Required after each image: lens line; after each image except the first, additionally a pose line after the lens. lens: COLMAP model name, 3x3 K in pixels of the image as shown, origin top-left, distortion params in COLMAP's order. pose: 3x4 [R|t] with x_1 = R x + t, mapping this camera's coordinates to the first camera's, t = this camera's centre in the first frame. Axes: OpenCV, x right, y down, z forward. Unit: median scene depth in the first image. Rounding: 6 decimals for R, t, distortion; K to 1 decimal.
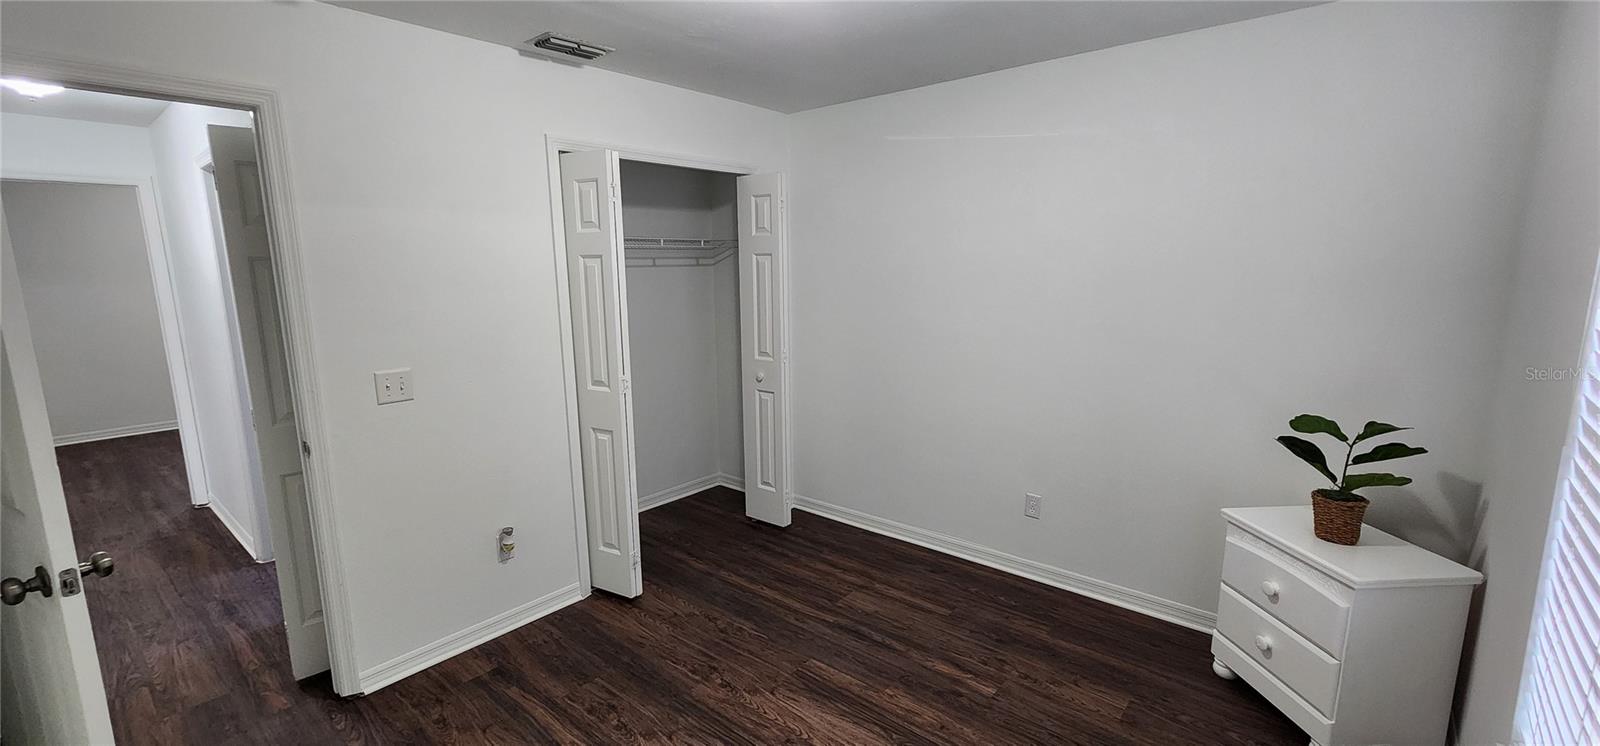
lens RADIAL K [[657.8, 0, 800.0], [0, 657.8, 373.0], [0, 0, 1]] dist [0.001504, 0.000319]
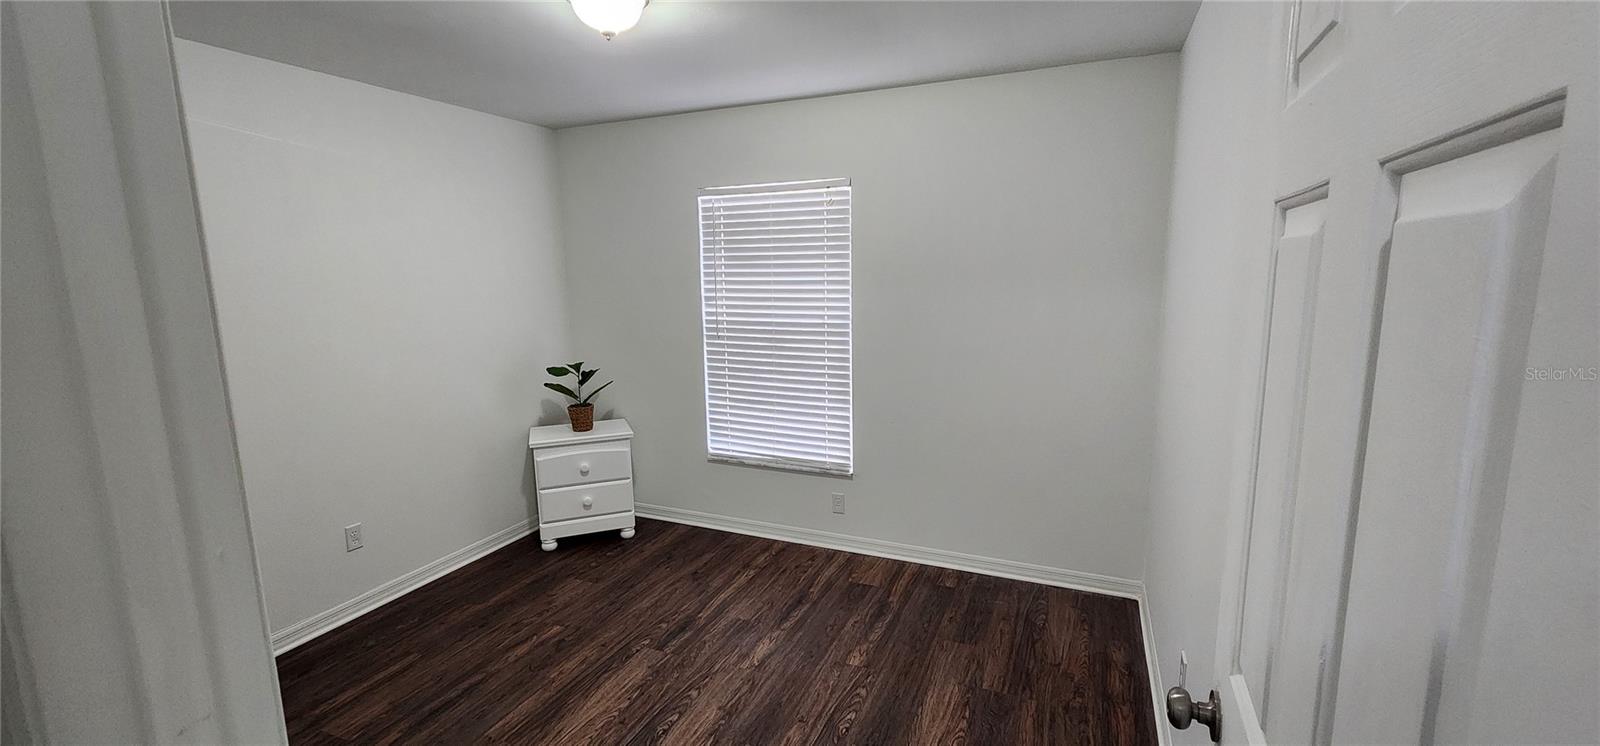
lens RADIAL K [[657.8, 0, 800.0], [0, 657.8, 373.0], [0, 0, 1]] dist [0.001504, 0.000319]
pose [[-0.291821, -0.134125, 0.947022, -0.872377], [0.180978, 0.964491, 0.192367, -0.113079], [-0.939195, 0.227527, -0.257184, 0.744839]]
